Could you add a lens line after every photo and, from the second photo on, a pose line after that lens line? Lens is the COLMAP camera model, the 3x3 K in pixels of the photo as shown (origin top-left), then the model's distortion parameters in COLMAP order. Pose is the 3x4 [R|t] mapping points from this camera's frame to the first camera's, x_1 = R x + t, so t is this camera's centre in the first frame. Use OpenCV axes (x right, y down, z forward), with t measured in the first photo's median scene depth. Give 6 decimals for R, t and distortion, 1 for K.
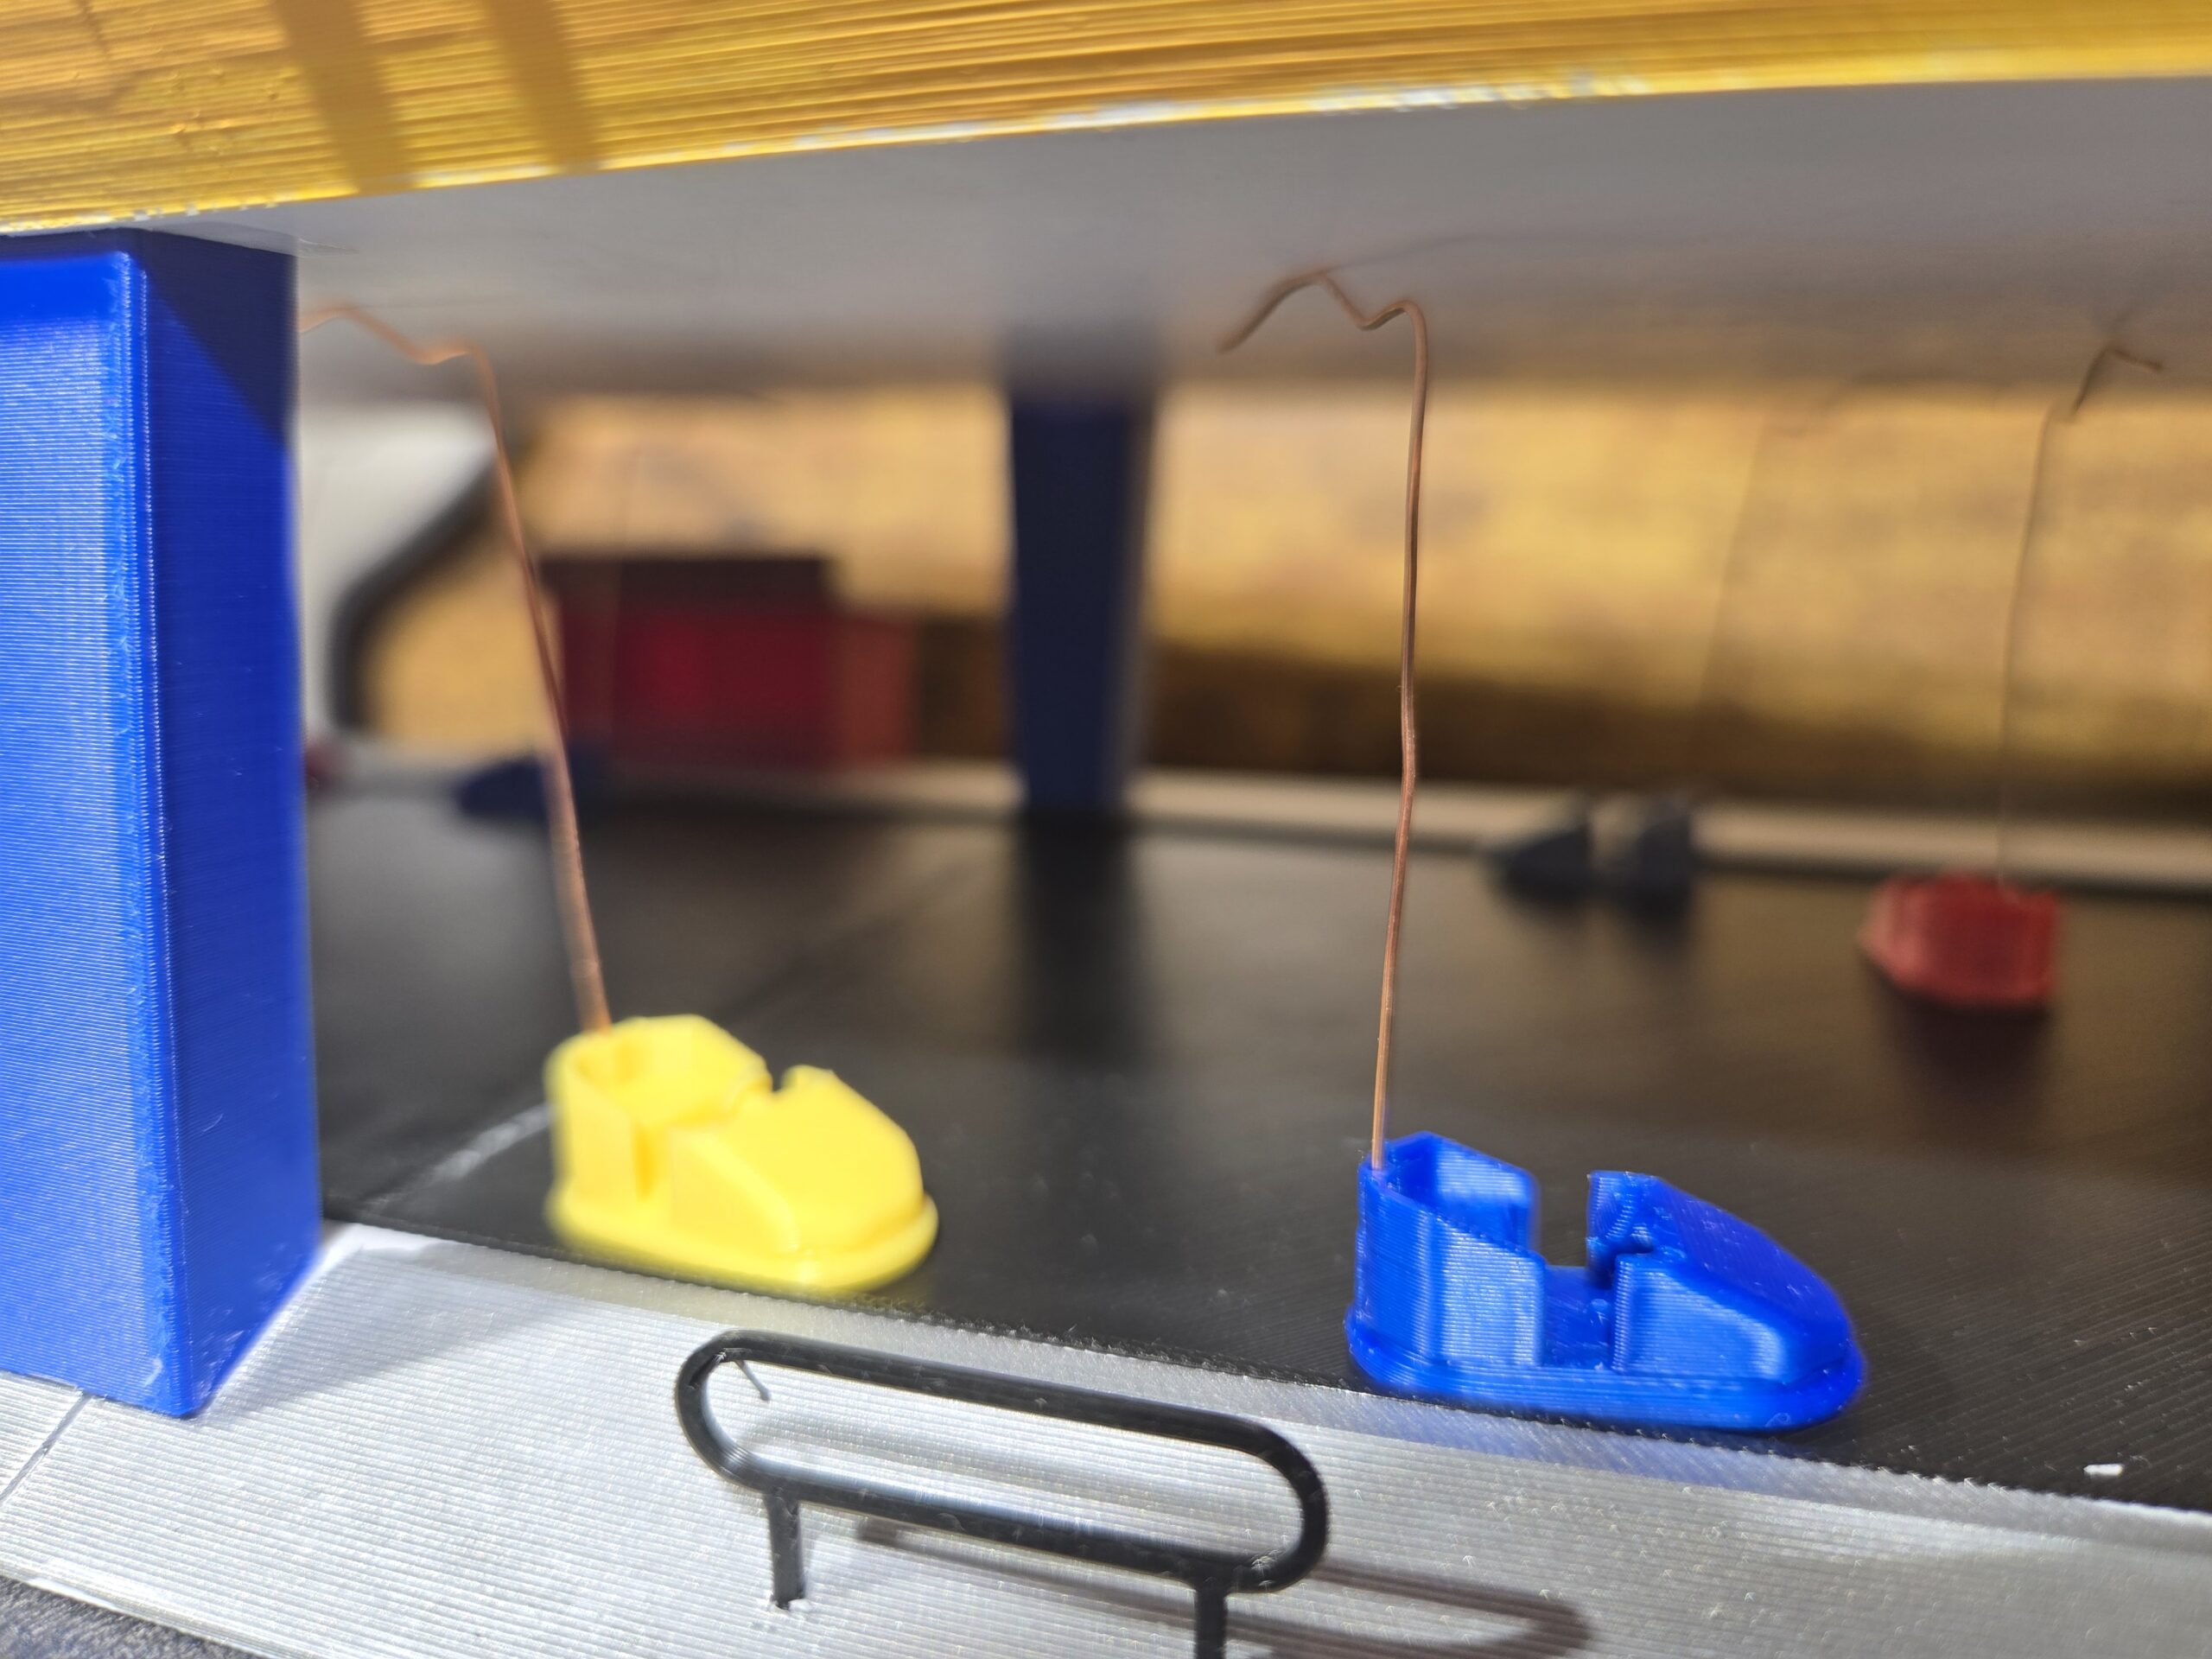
lens RADIAL K [[1656.3, 0, 1104.6], [0, 1656.3, 817.4], [0, 0, 1]] dist [-0.022574, -0.008923]
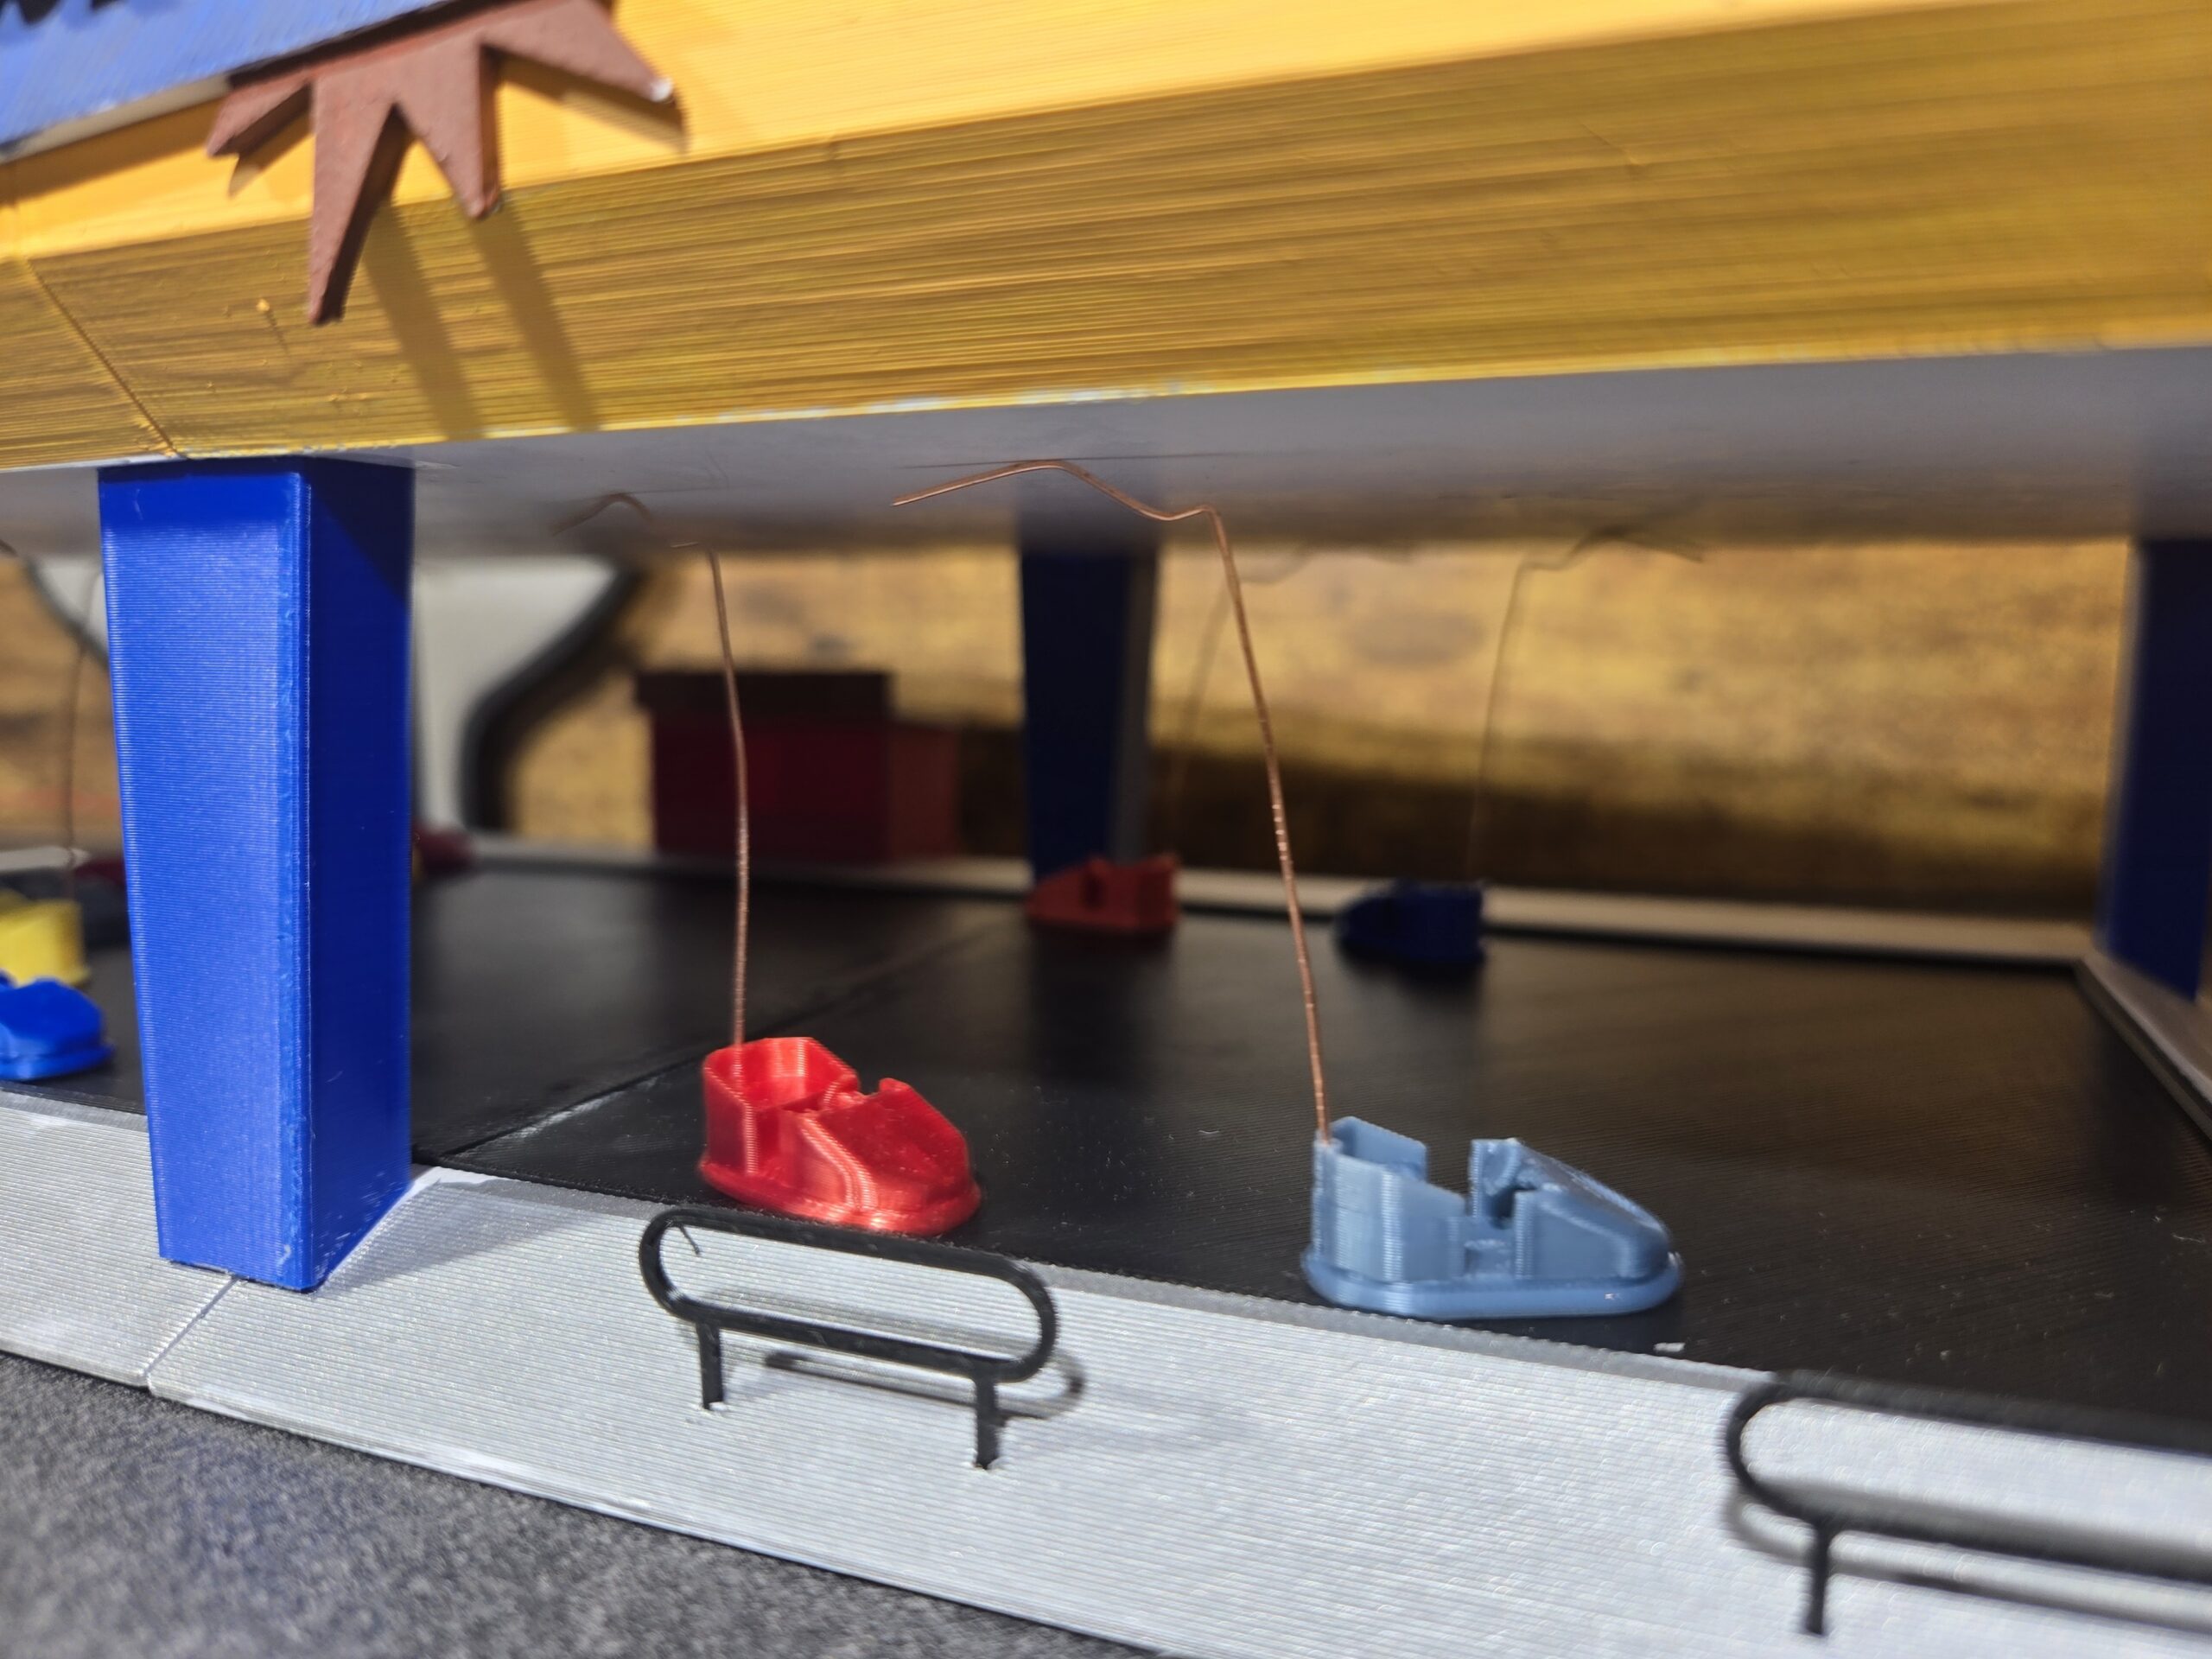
lens RADIAL K [[1584.7, 0, 1106.0], [0, 1584.7, 829.5], [0, 0, 1]] dist [0.055633, -0.059919]
pose [[0.997630, 0.006606, -0.068487, 0.222379], [-0.010831, 0.998048, -0.061509, 0.056310], [0.067947, 0.062106, 0.995754, -0.358263]]
